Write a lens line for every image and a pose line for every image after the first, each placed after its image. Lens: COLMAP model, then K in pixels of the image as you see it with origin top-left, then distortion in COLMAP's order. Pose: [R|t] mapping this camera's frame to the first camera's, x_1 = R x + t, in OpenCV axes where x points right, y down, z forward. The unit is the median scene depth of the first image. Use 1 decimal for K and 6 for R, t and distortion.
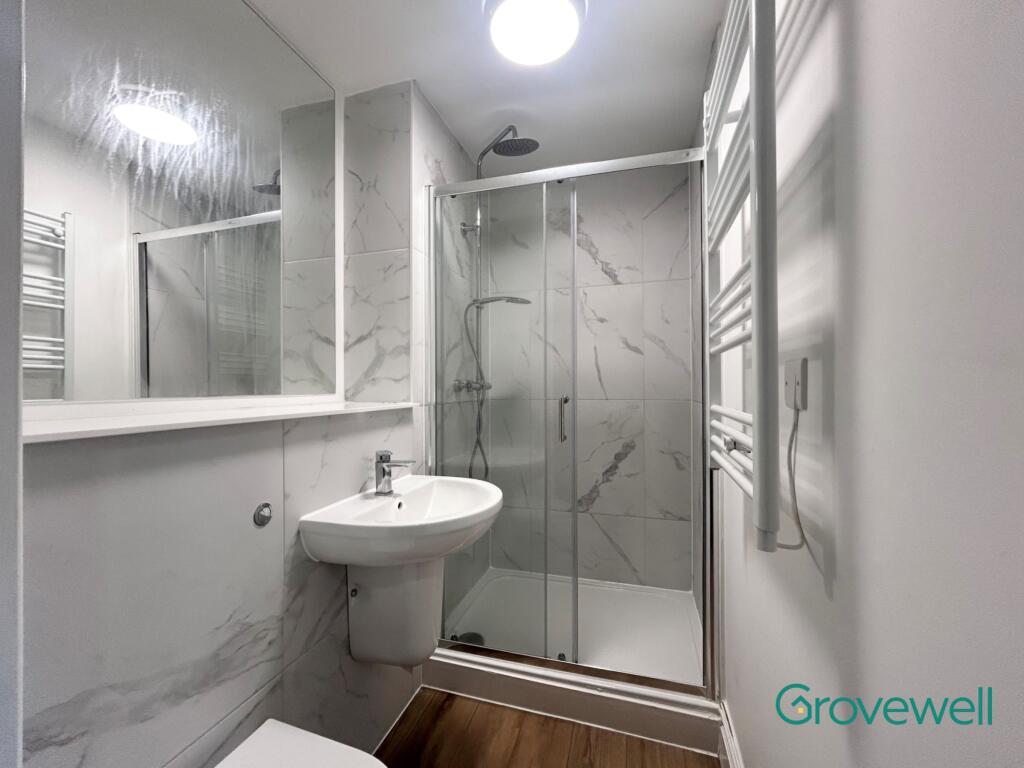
lens RADIAL K [[426.3, 0, 512.9], [0, 426.3, 382.8], [0, 0, 1]] dist [0.001100, 0.000496]
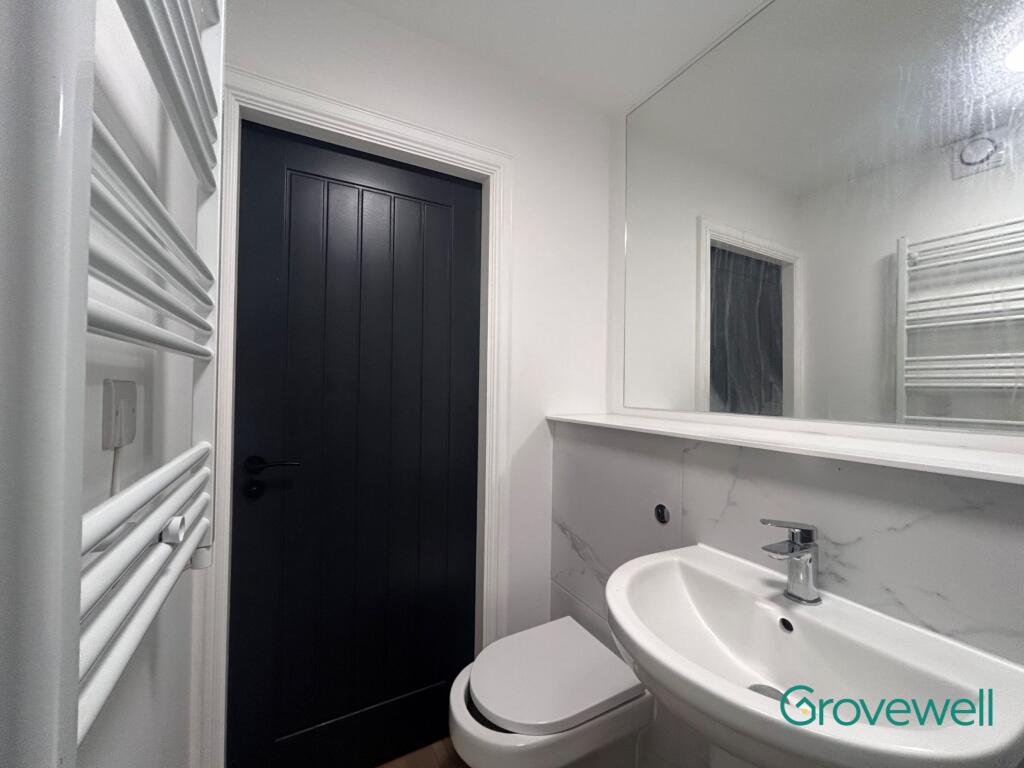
lens RADIAL K [[416.7, 0, 512.2], [0, 416.7, 382.3], [0, 0, 1]] dist [0.000448, 0.000482]
pose [[-0.705054, -0.013373, -0.709028, 0.307626], [-0.006433, 0.999902, -0.012462, -0.022075], [0.709125, -0.004226, -0.705070, 0.888904]]
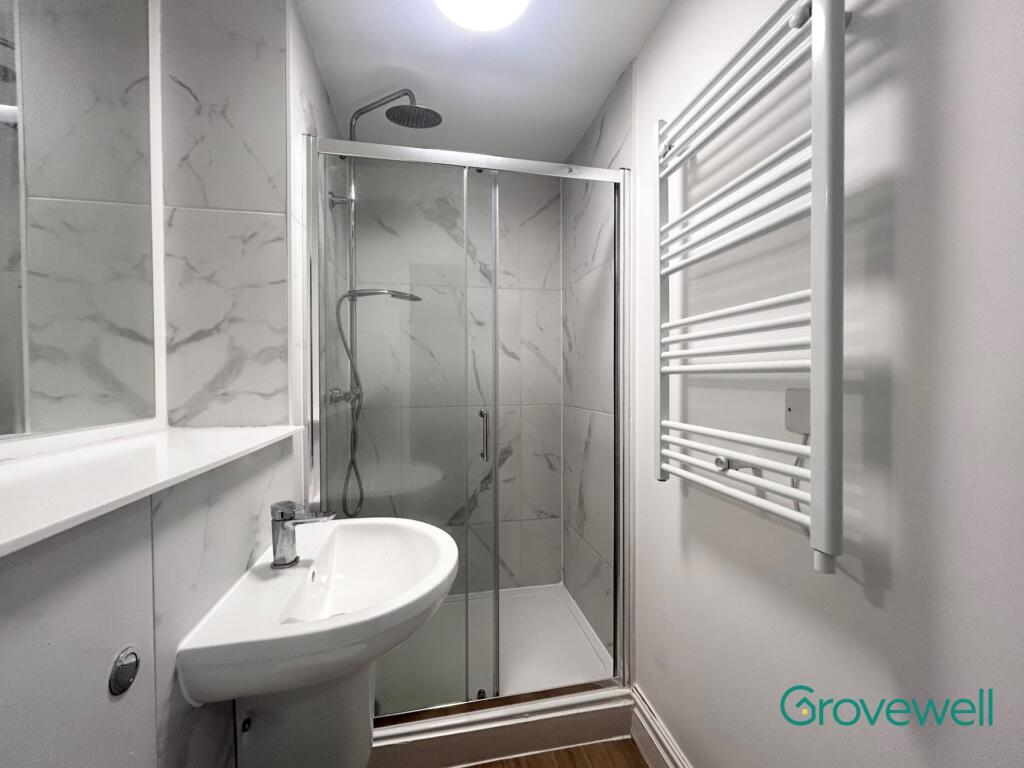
lens RADIAL K [[416.7, 0, 512.2], [0, 416.7, 382.3], [0, 0, 1]] dist [0.000448, 0.000482]
pose [[0.880196, -0.005516, 0.474578, -0.235484], [-0.002478, 0.999865, 0.016216, -0.039441], [-0.474604, -0.015449, 0.880064, 0.179857]]
